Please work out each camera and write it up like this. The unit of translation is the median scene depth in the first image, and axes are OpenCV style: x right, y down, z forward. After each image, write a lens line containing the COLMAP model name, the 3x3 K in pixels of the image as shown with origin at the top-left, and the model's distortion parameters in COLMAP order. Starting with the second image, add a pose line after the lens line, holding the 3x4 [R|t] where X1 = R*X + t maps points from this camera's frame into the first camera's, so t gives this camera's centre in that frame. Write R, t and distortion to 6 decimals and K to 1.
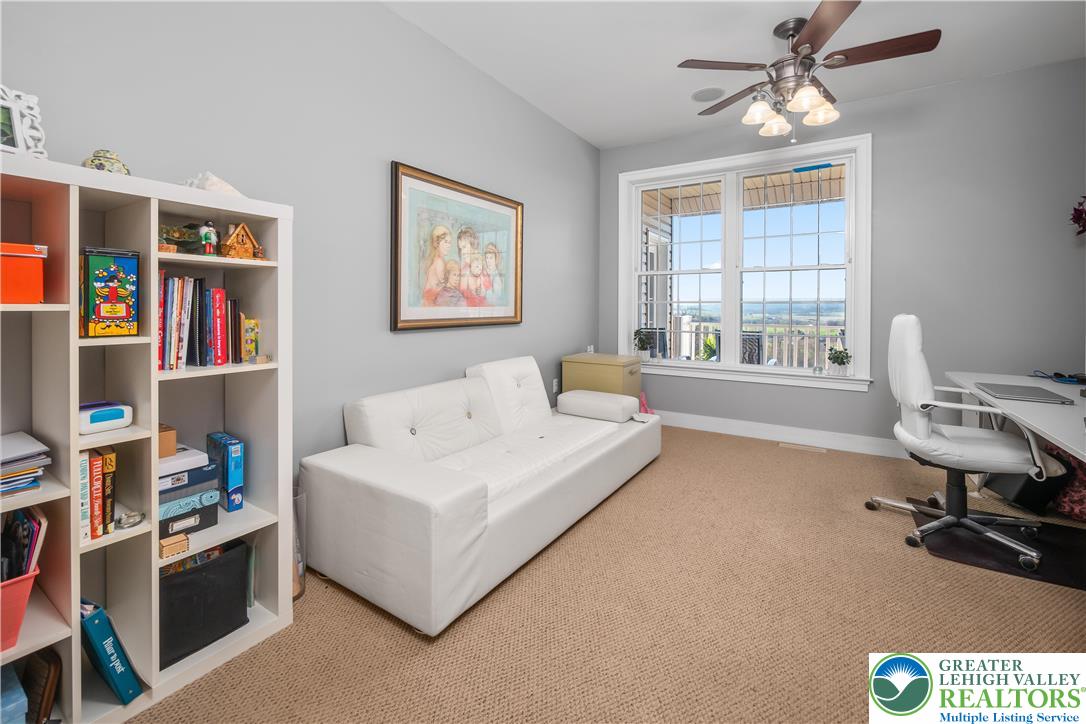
lens RADIAL K [[460.1, 0, 541.4], [0, 460.1, 313.4], [0, 0, 1]] dist [-0.007169, 0.000002]
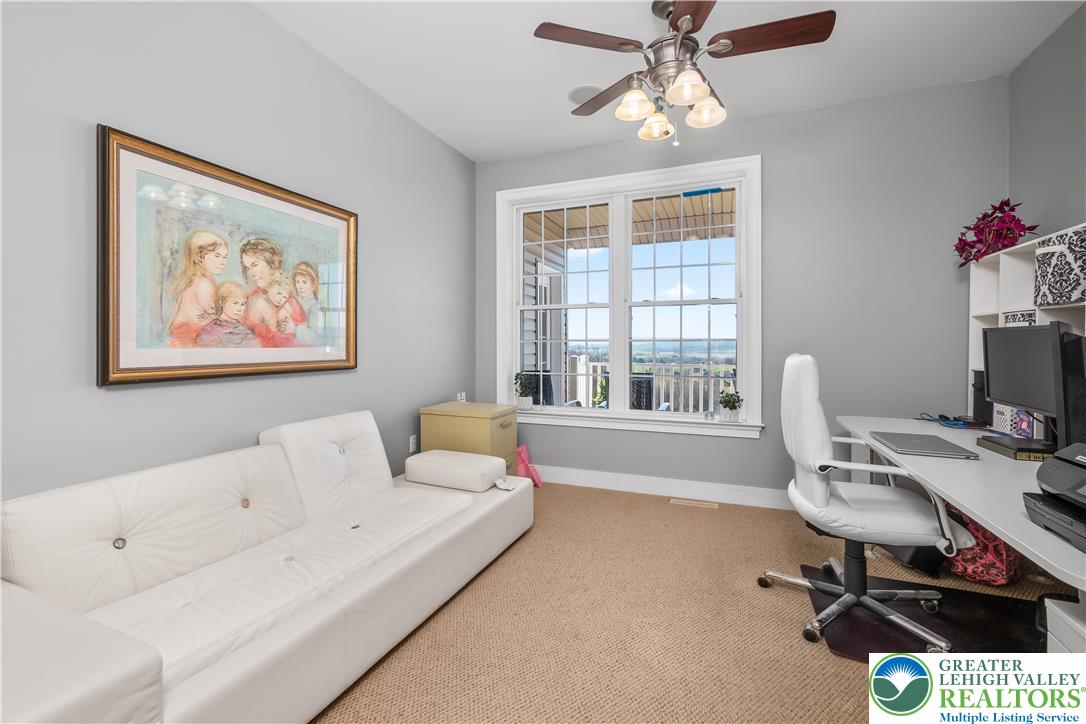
lens RADIAL K [[460.1, 0, 542.6], [0, 460.1, 352.0], [0, 0, 1]] dist [-0.007169, 0.000002]
pose [[0.983865, -0.006409, 0.178796, 0.148469], [0.006757, 0.999976, -0.001334, -0.003467], [-0.178783, 0.002521, 0.983885, 0.210117]]
